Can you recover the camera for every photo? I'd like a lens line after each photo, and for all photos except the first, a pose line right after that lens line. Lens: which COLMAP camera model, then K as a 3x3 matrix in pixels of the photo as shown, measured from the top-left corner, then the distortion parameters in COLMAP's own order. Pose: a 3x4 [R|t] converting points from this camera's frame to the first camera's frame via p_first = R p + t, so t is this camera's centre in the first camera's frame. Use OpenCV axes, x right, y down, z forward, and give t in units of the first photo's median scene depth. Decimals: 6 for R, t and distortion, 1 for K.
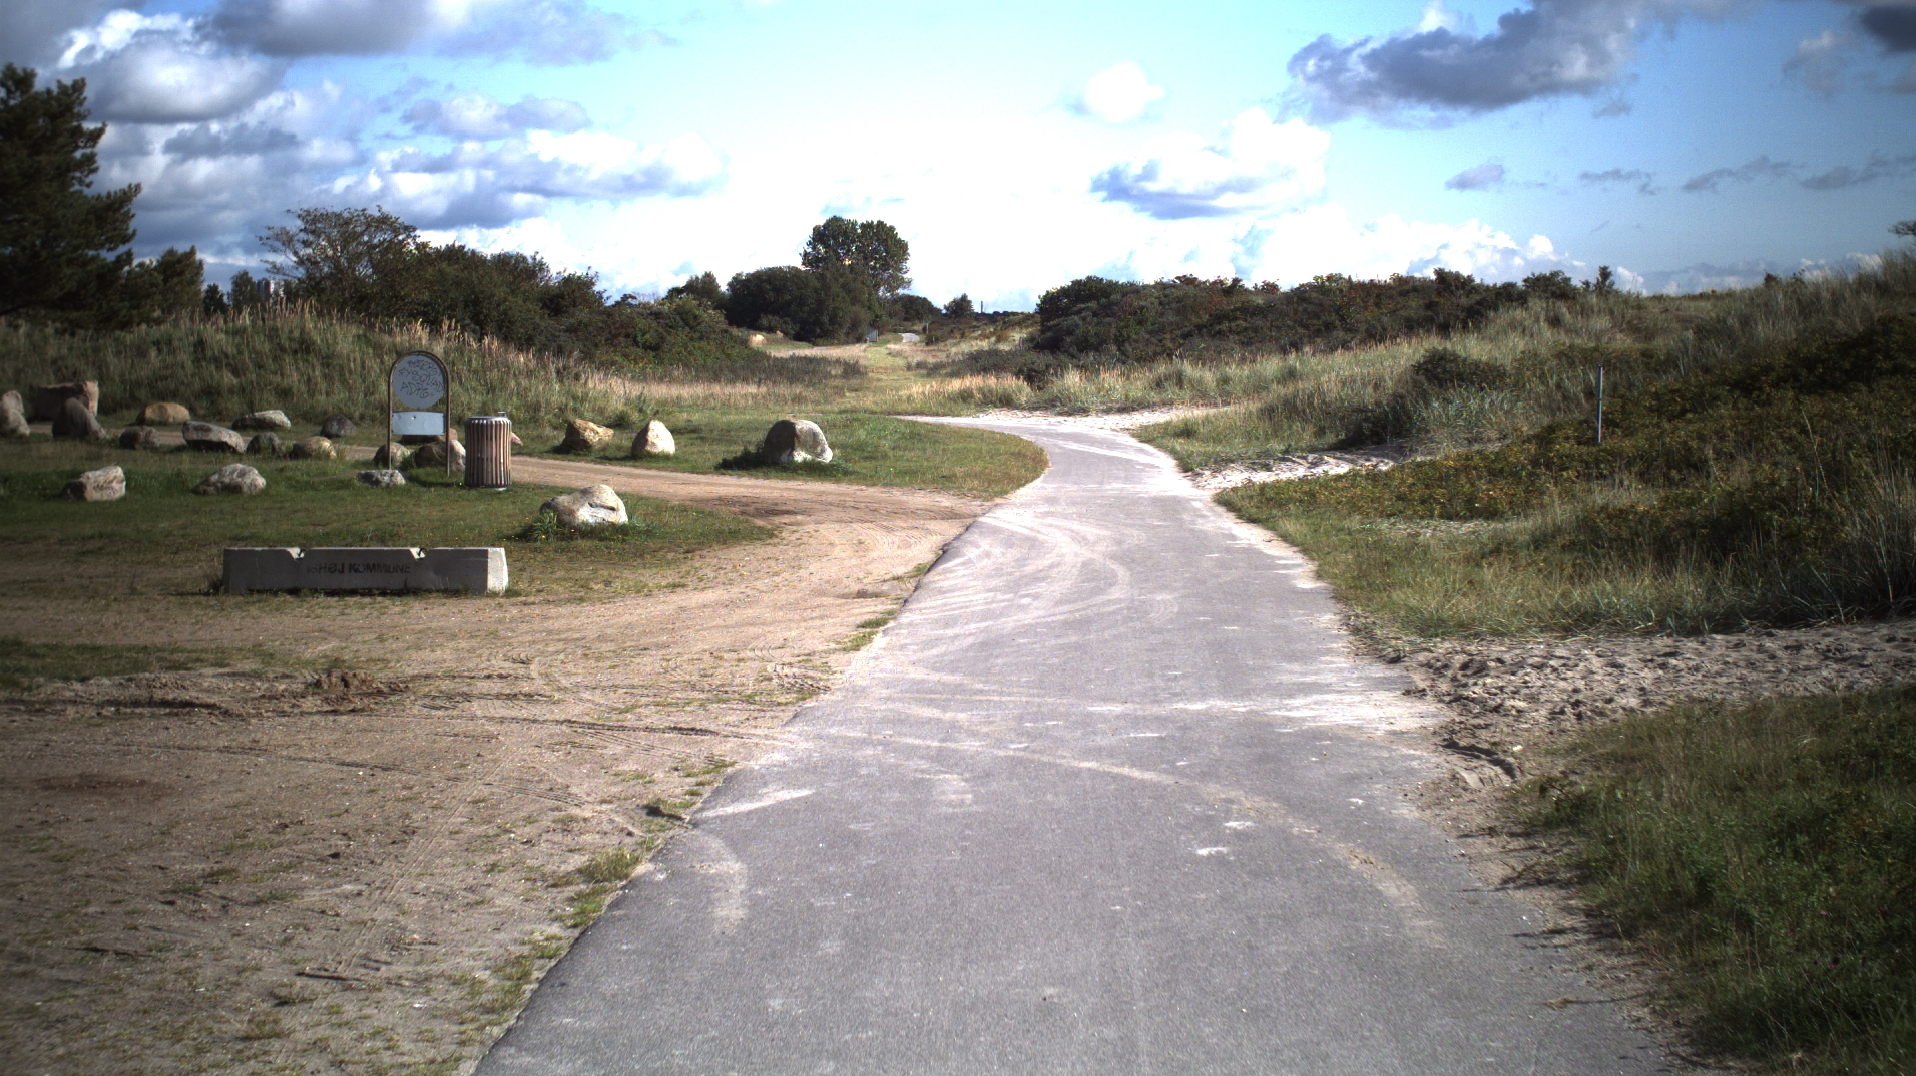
lens RADIAL K [[3334.9, 0, 958.0], [0, 3334.9, 538.0], [0, 0, 1]] dist [-0.305876, 0.449537]
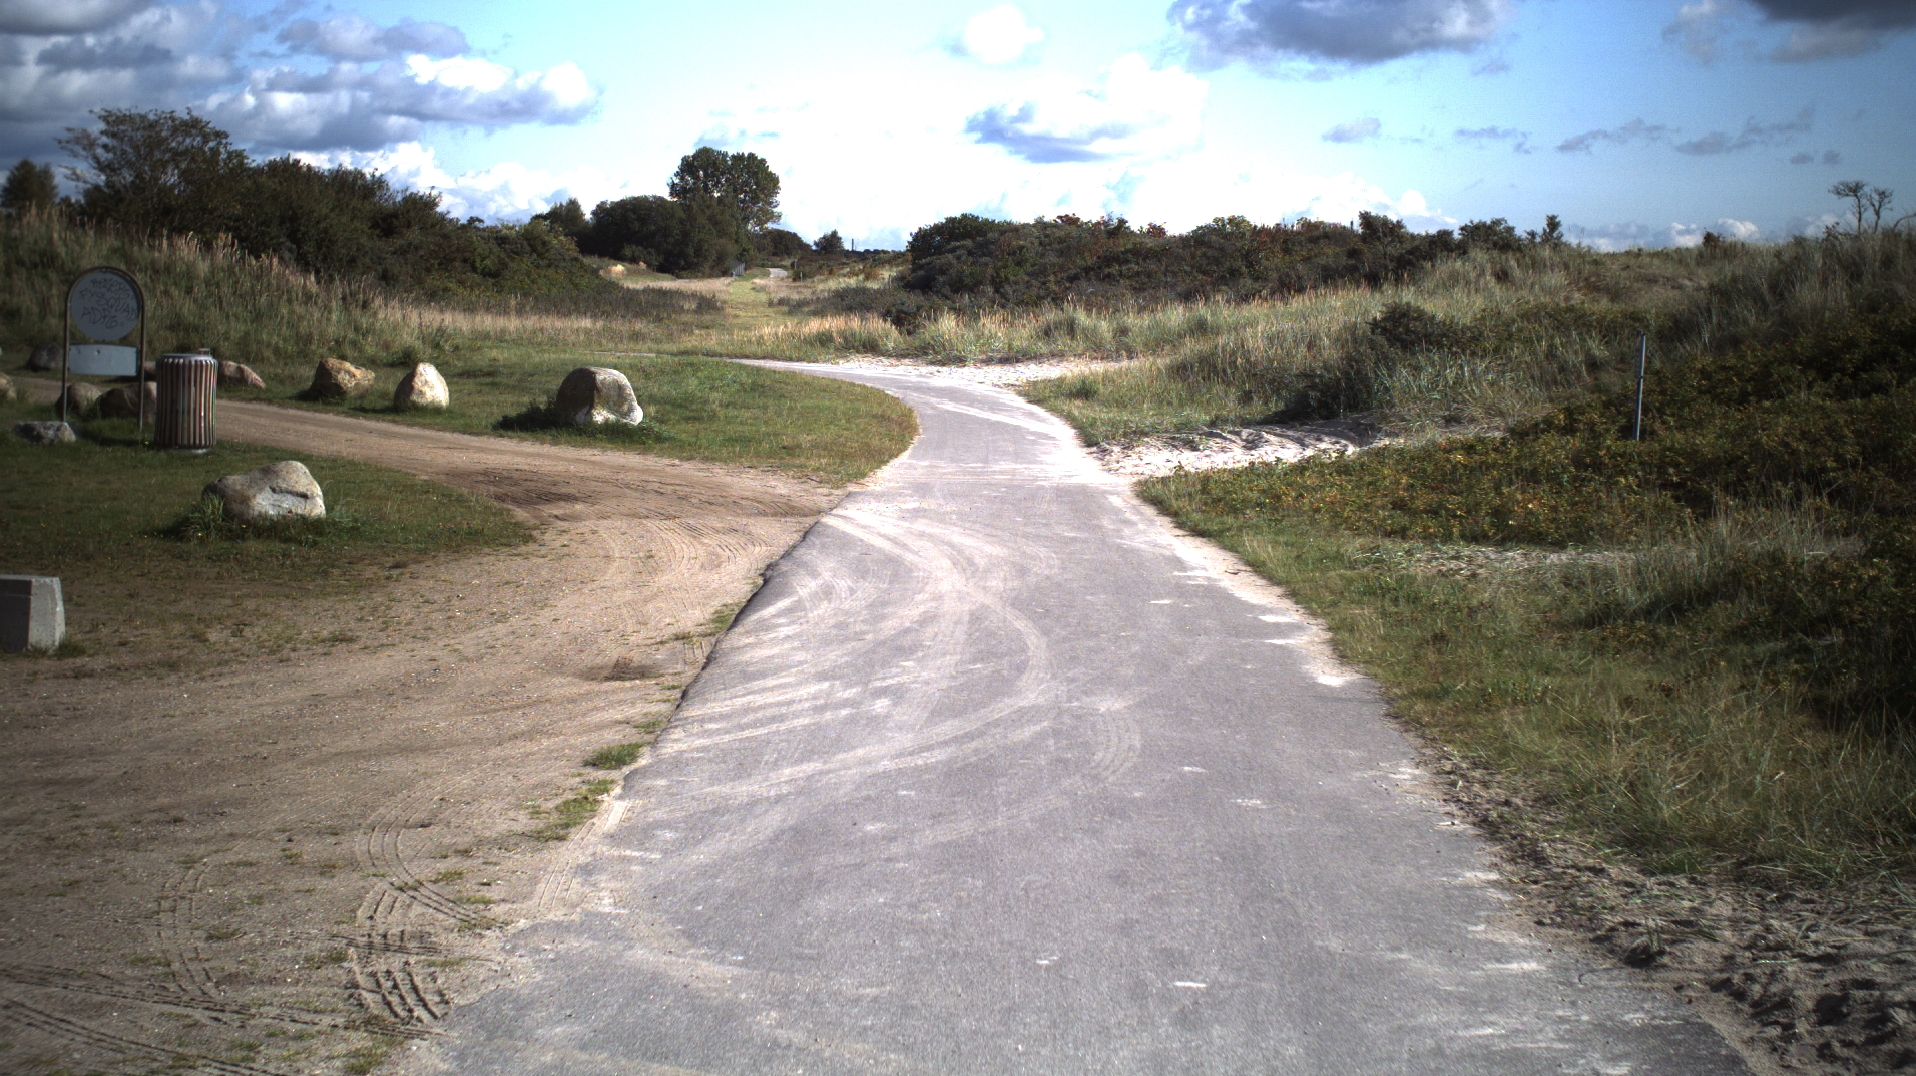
lens RADIAL K [[3334.9, 0, 958.0], [0, 3334.9, 538.0], [0, 0, 1]] dist [-0.305876, 0.449537]
pose [[0.998711, 0.029439, 0.041336, 0.003052], [-0.030189, 0.999389, 0.017633, -0.008061], [-0.040792, -0.018858, 0.998990, 0.145074]]
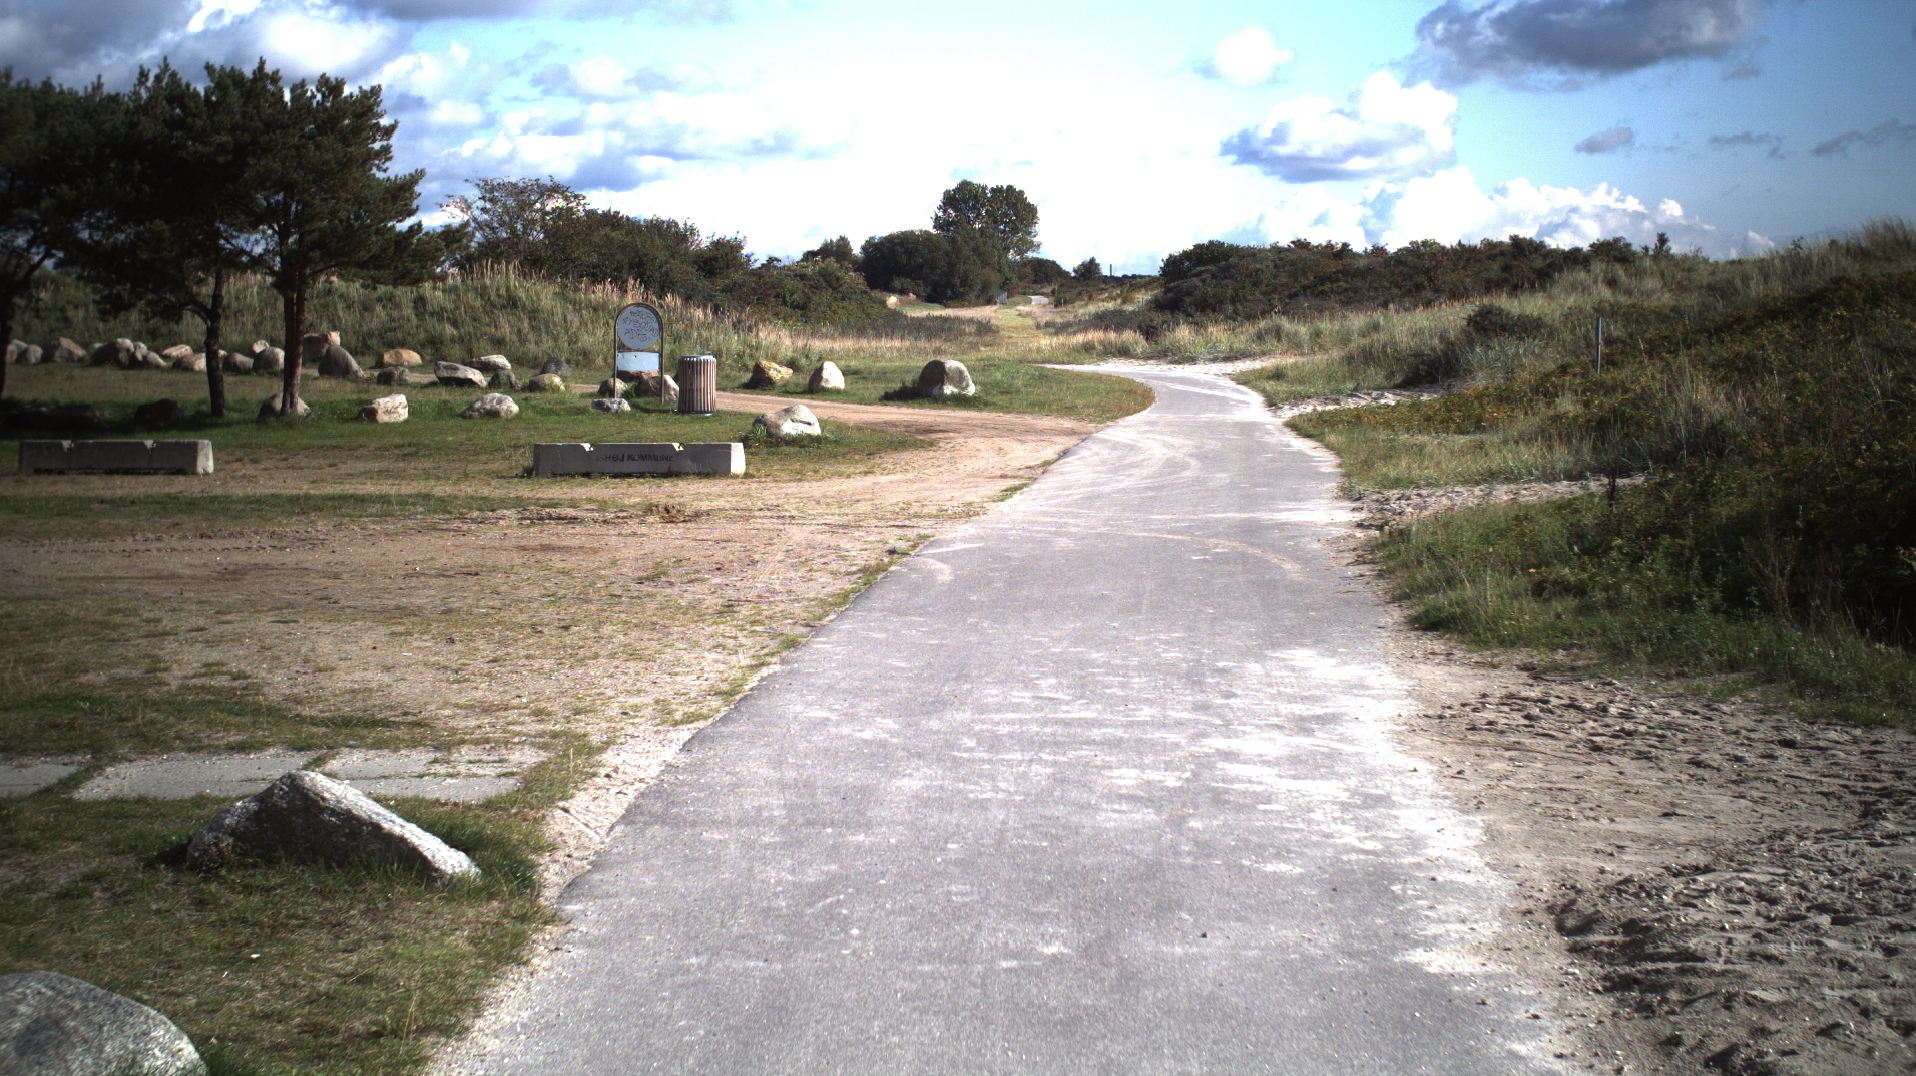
lens RADIAL K [[3334.9, 0, 958.0], [0, 3334.9, 538.0], [0, 0, 1]] dist [-0.305876, 0.449537]
pose [[0.999252, 0.002208, -0.038604, 0.002085], [-0.001781, 0.999937, 0.011094, 0.010492], [0.038626, -0.011017, 0.999193, -0.144067]]
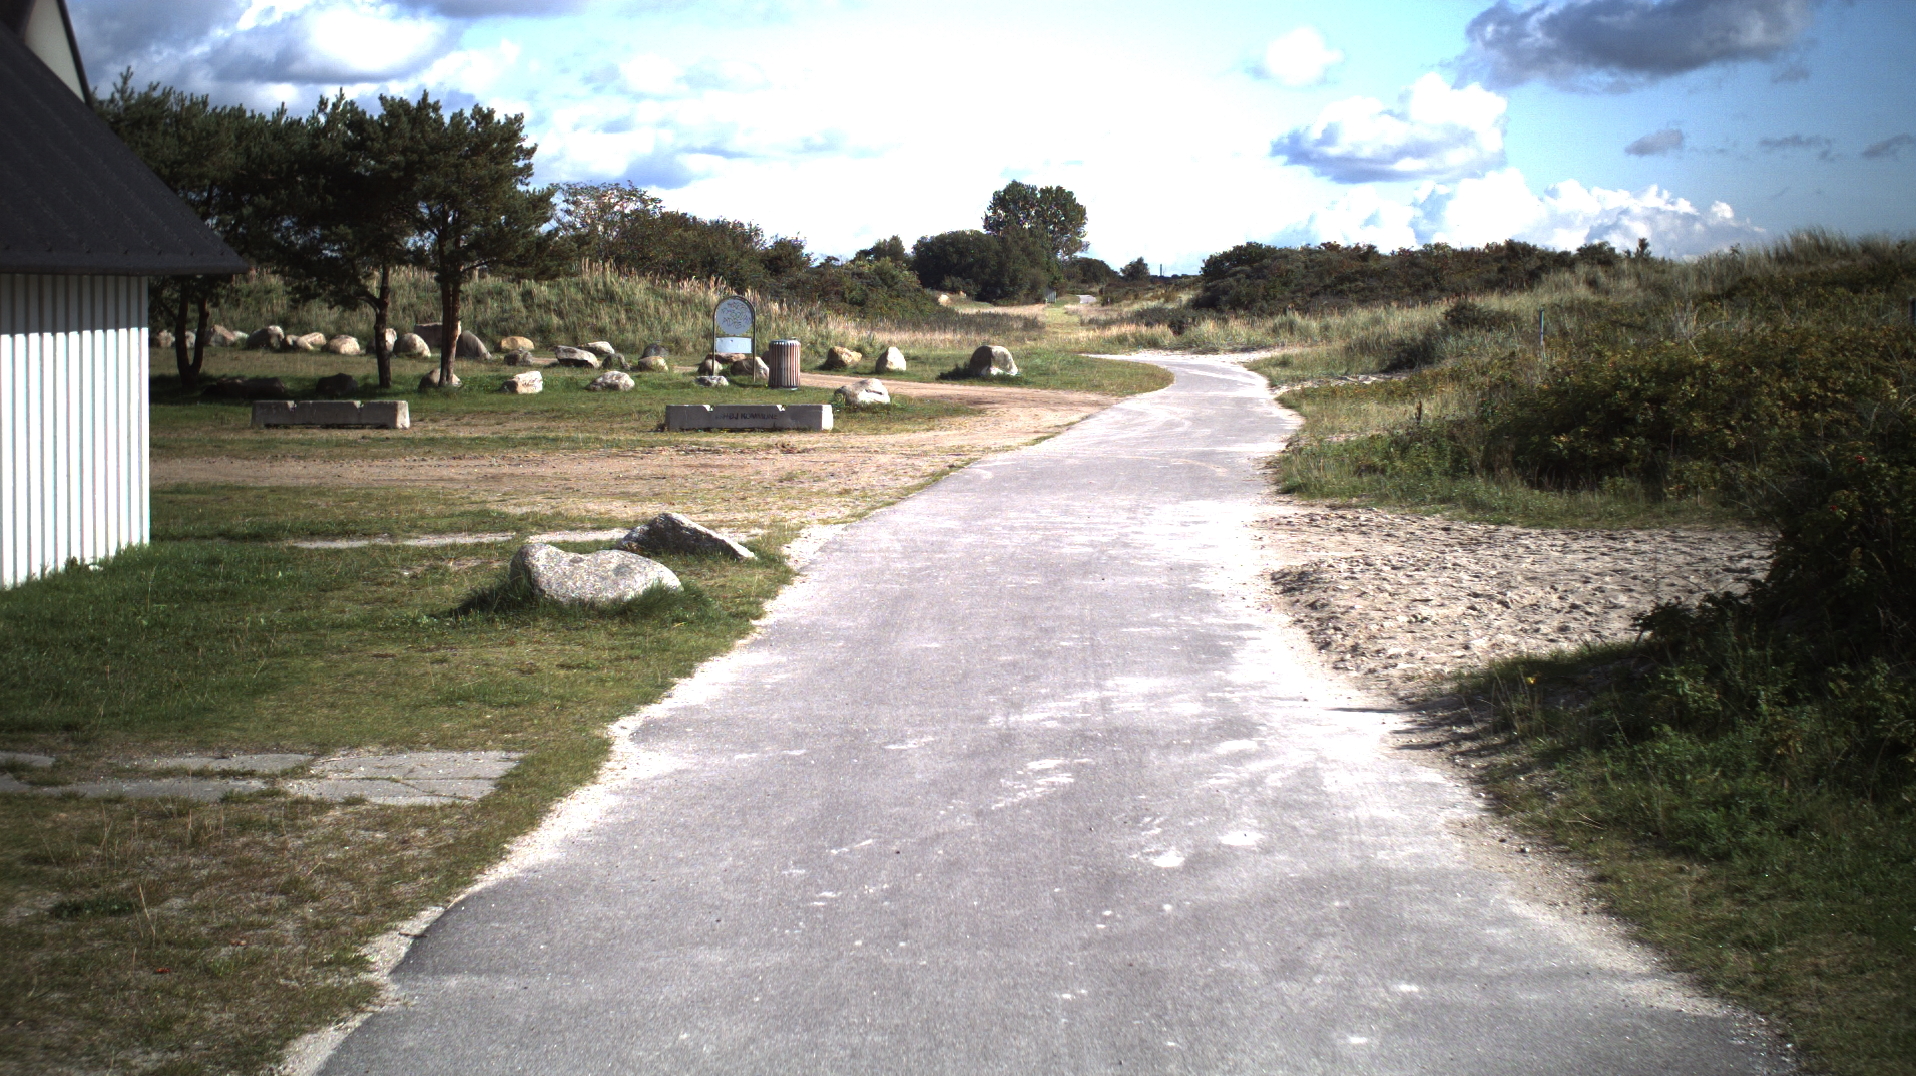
lens RADIAL K [[3334.9, 0, 958.0], [0, 3334.9, 538.0], [0, 0, 1]] dist [-0.305876, 0.449537]
pose [[0.998555, 0.006825, -0.053306, 0.009105], [-0.006227, 0.999916, 0.011361, 0.020496], [0.053379, -0.011013, 0.998514, -0.288240]]
